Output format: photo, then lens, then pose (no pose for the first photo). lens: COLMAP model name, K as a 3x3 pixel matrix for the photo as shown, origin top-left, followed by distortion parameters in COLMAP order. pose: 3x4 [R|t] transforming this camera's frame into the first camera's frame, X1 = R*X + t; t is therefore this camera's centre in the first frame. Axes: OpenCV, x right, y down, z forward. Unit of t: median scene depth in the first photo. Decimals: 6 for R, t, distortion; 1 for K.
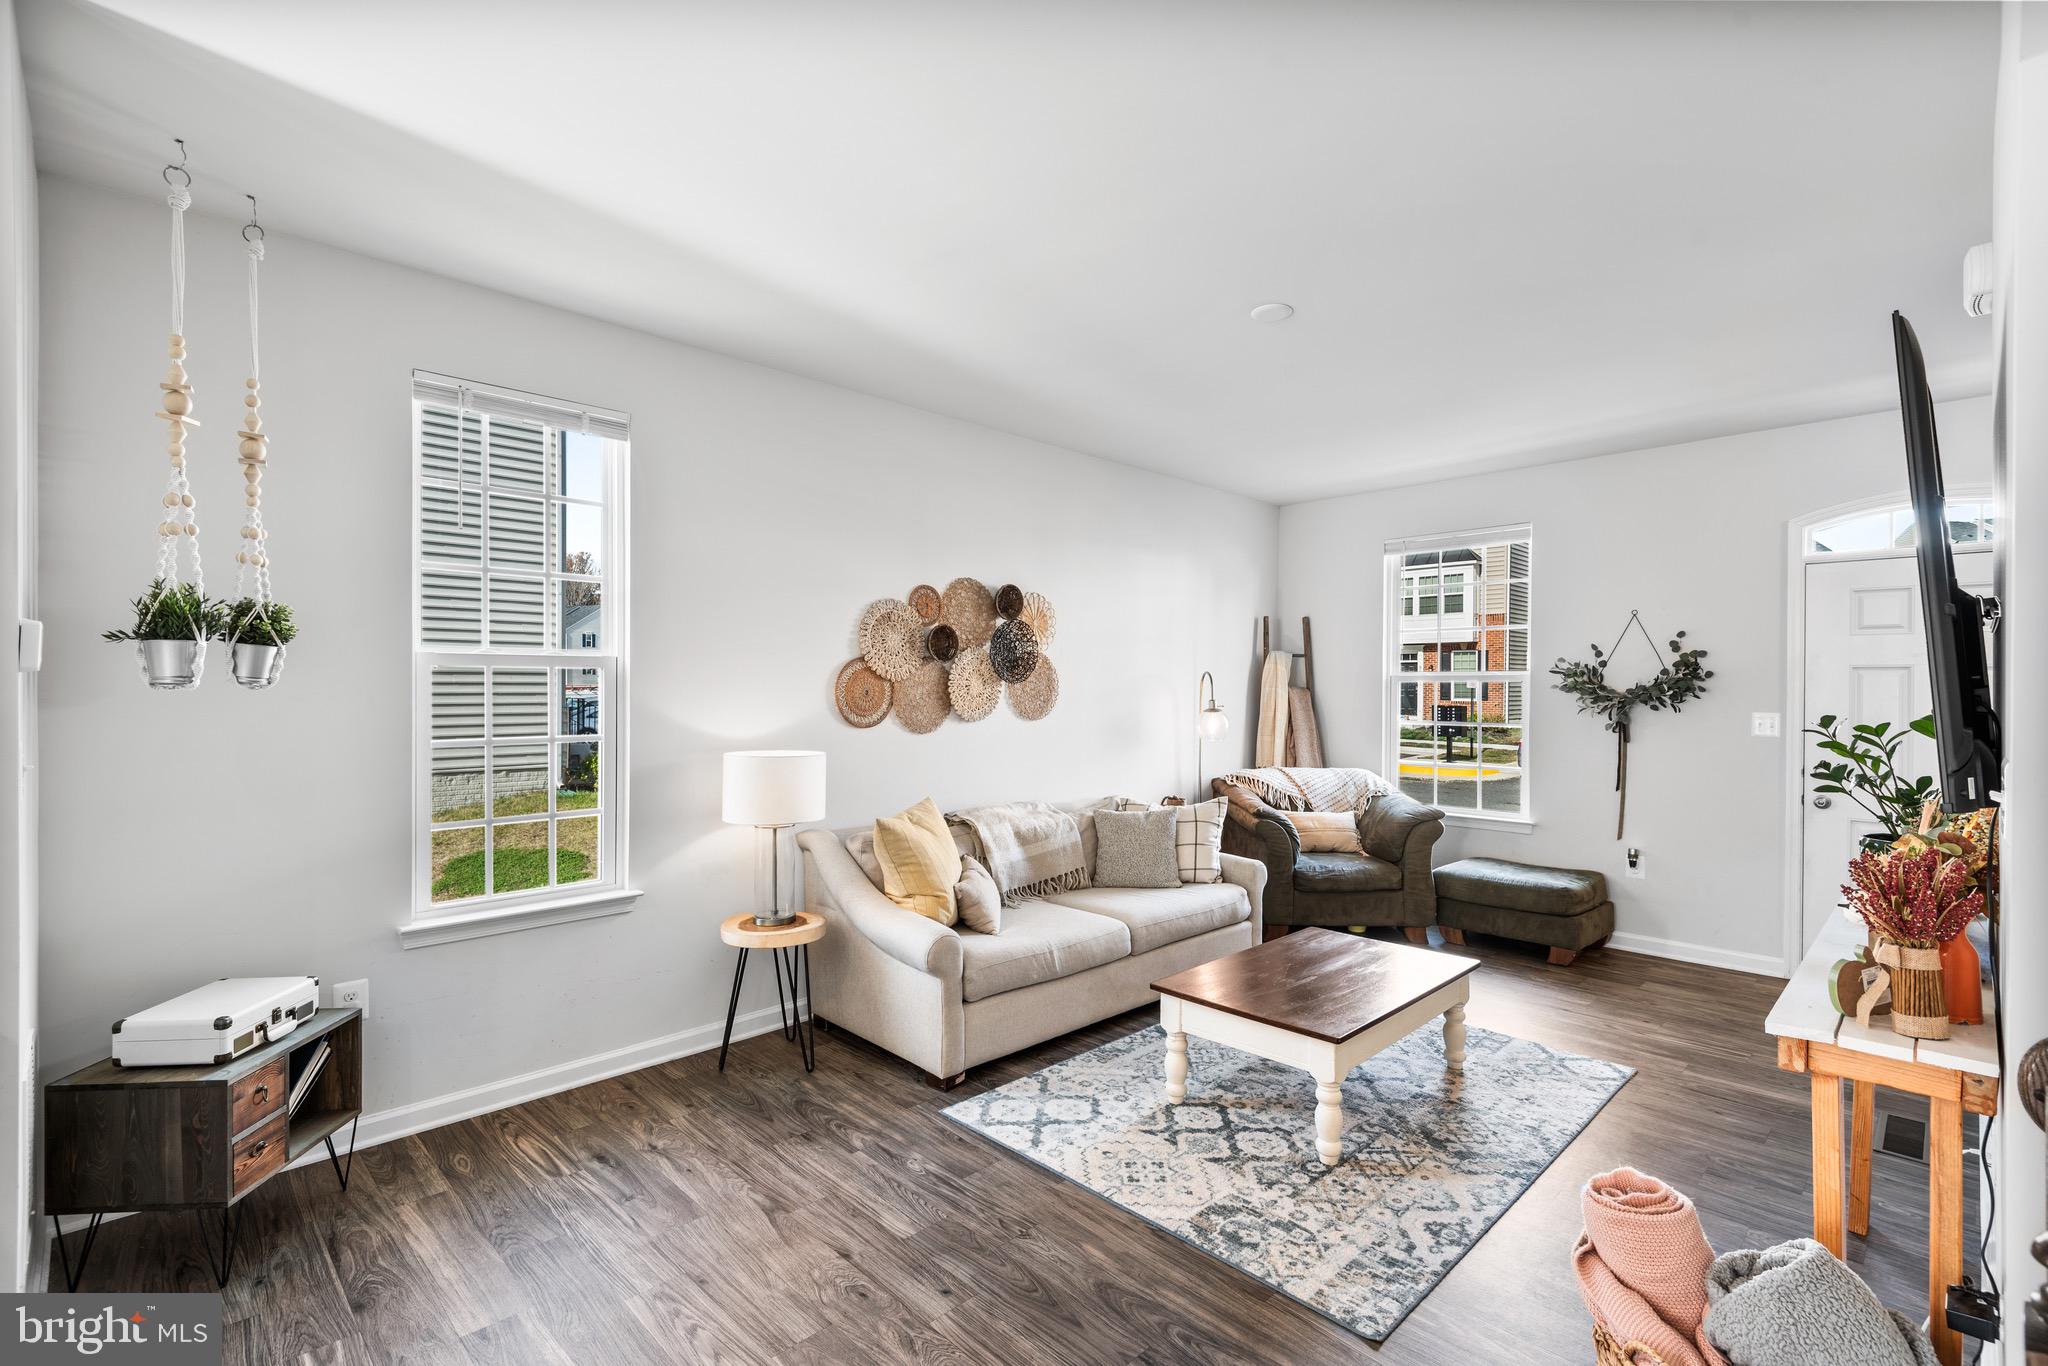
lens RADIAL K [[934.6, 0, 1017.6], [0, 934.6, 693.9], [0, 0, 1]] dist [0.023273, -0.009593]
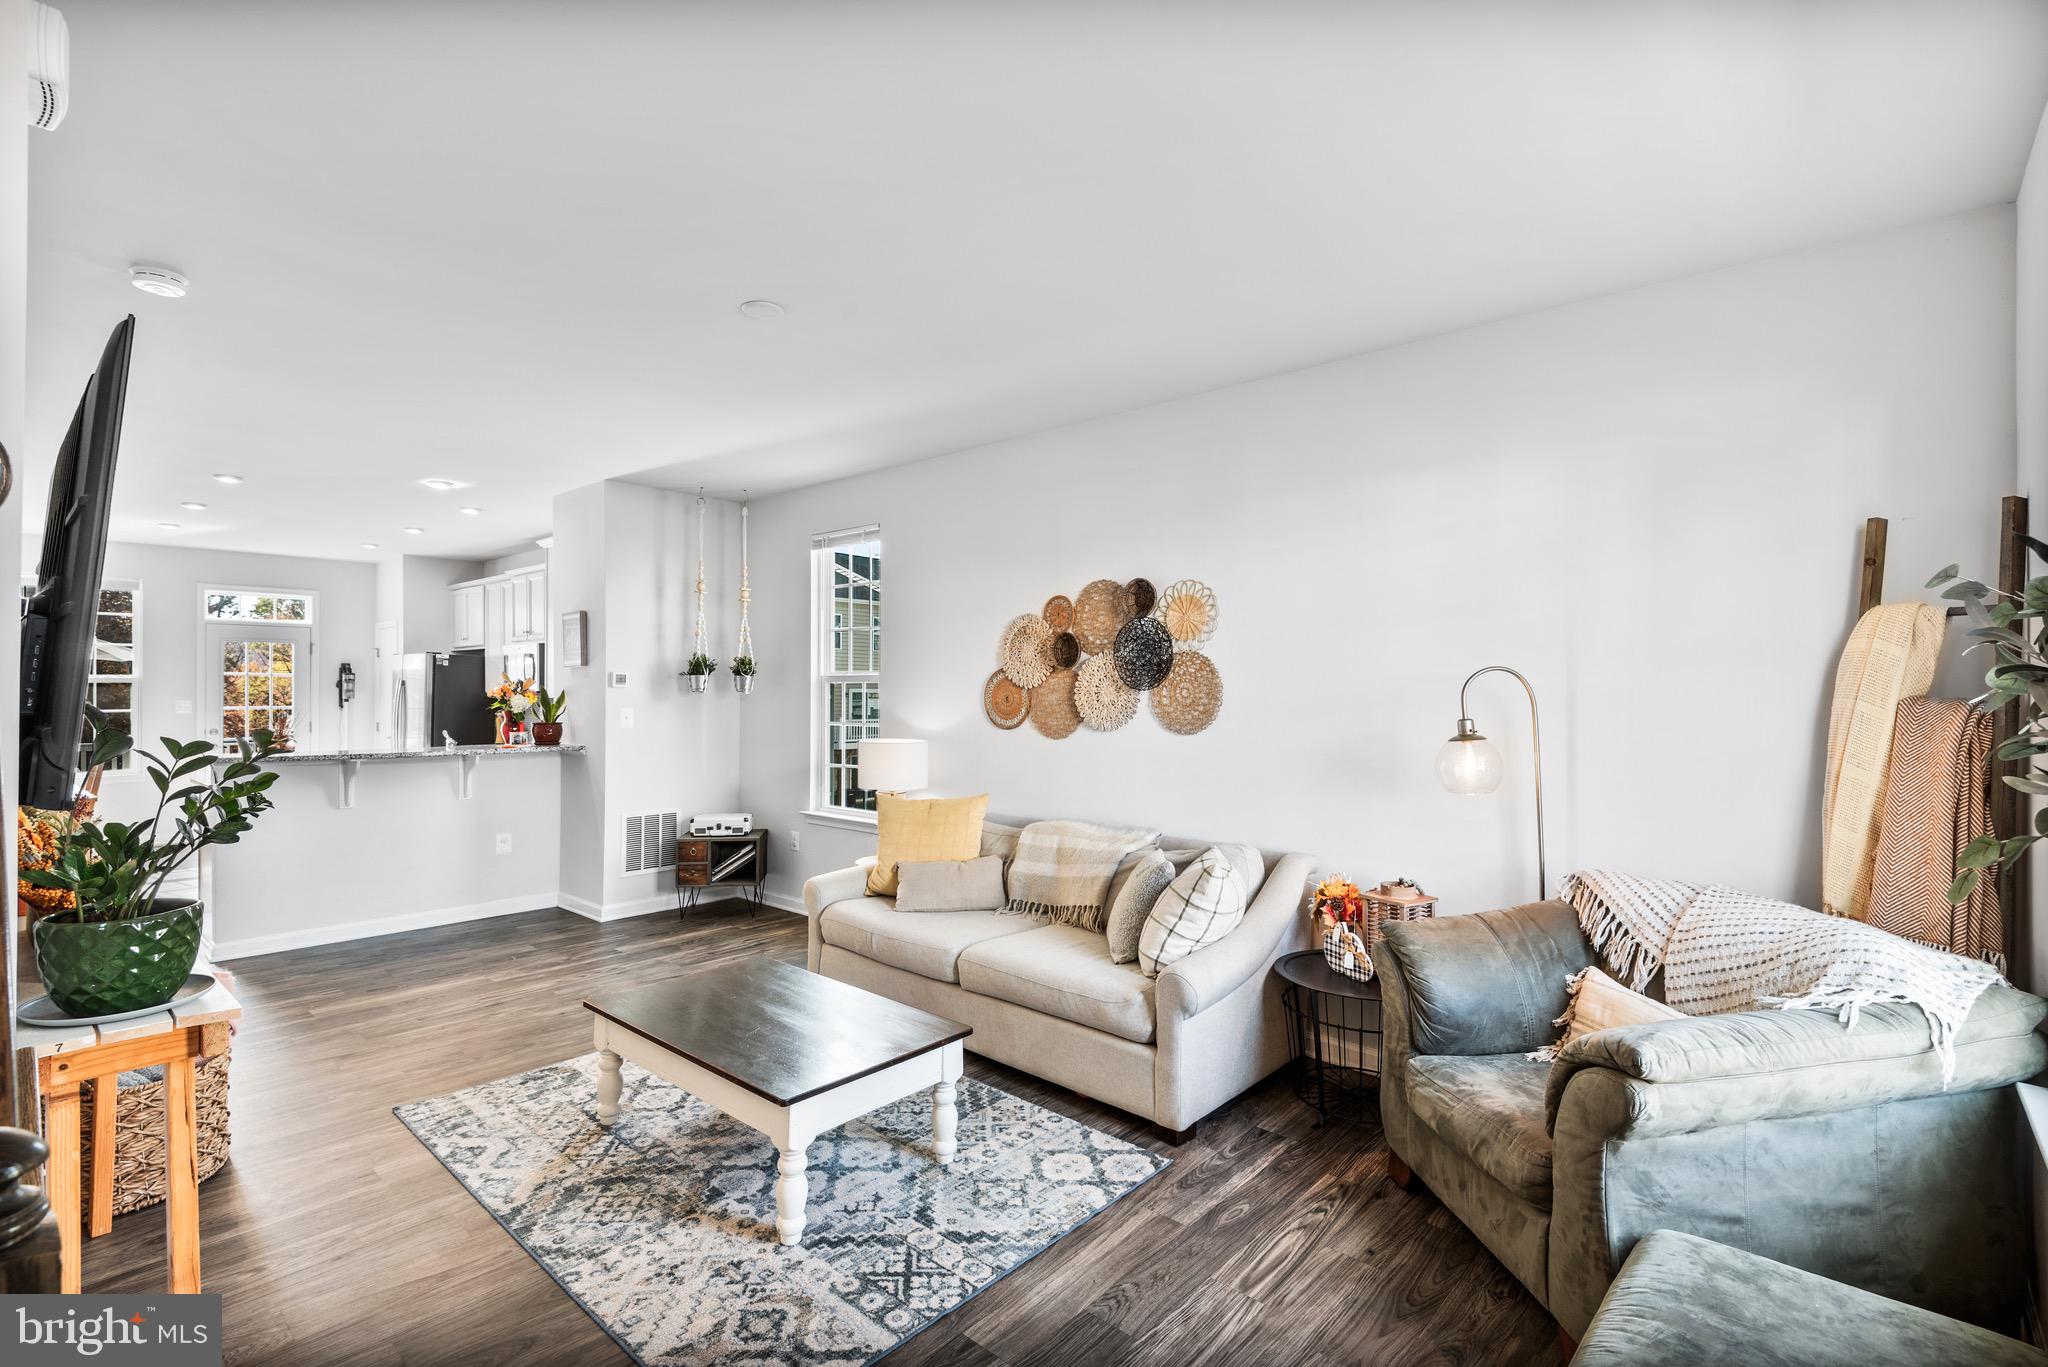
lens RADIAL K [[934.6, 0, 1020.0], [0, 934.6, 693.8], [0, 0, 1]] dist [0.023273, -0.009593]
pose [[0.066048, -0.001353, -0.997816, 1.403591], [-0.013841, 0.999902, -0.002272, -0.007212], [0.997720, 0.013961, 0.066023, 1.343352]]
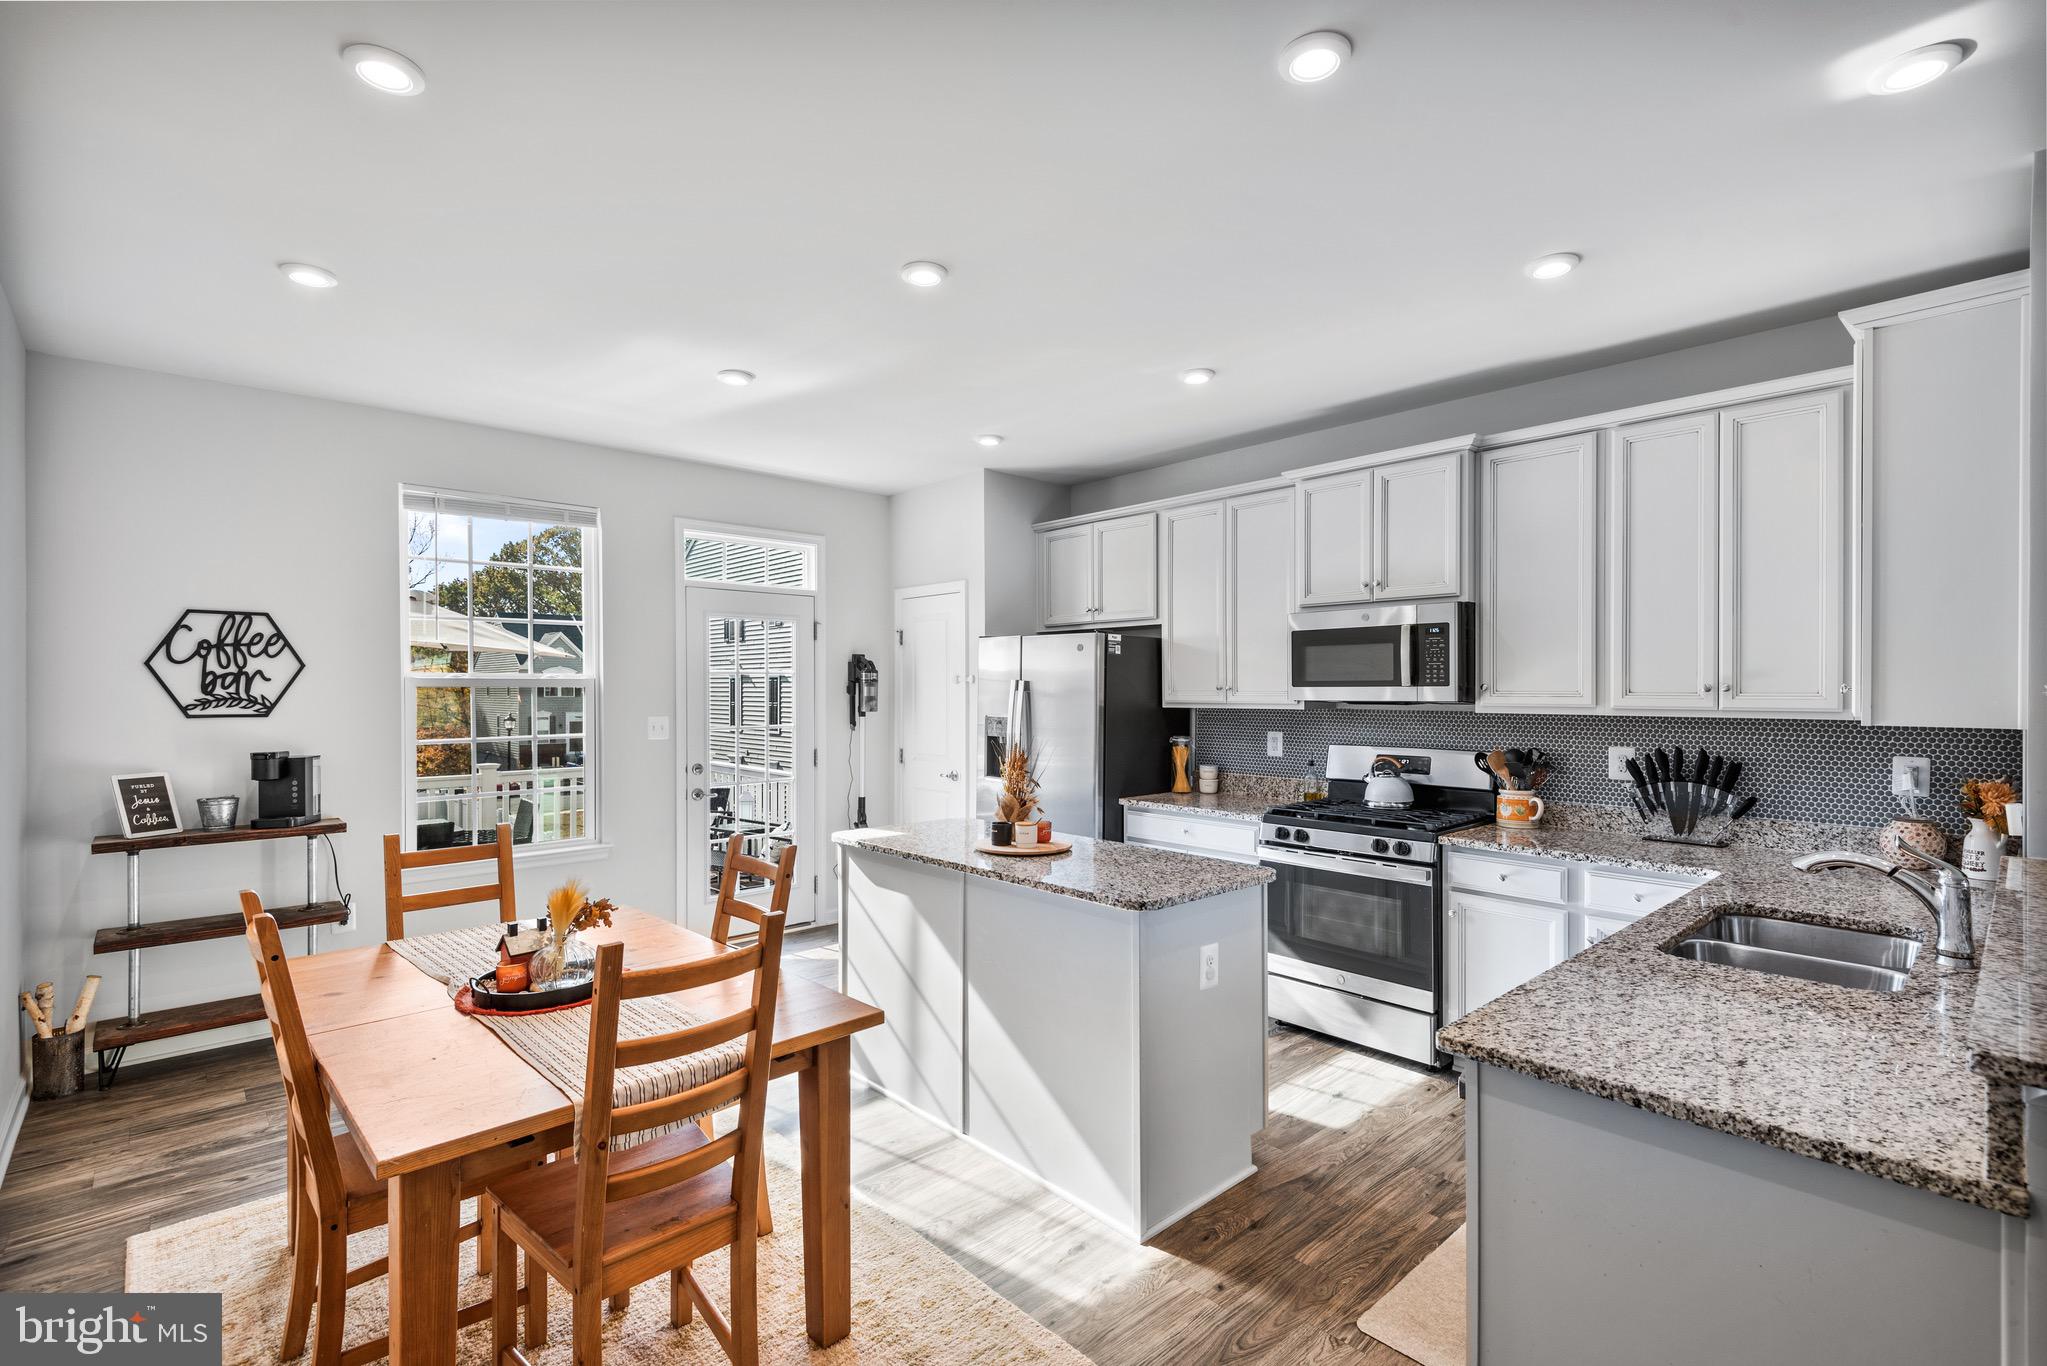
lens RADIAL K [[934.1, 0, 1028.3], [0, 934.1, 698.0], [0, 0, 1]] dist [0.023273, -0.009593]
pose [[-0.030466, 0.005609, -0.999520, -0.041754], [-0.010259, 0.999930, 0.005924, -0.011008], [0.999483, 0.010434, -0.030406, -0.363194]]
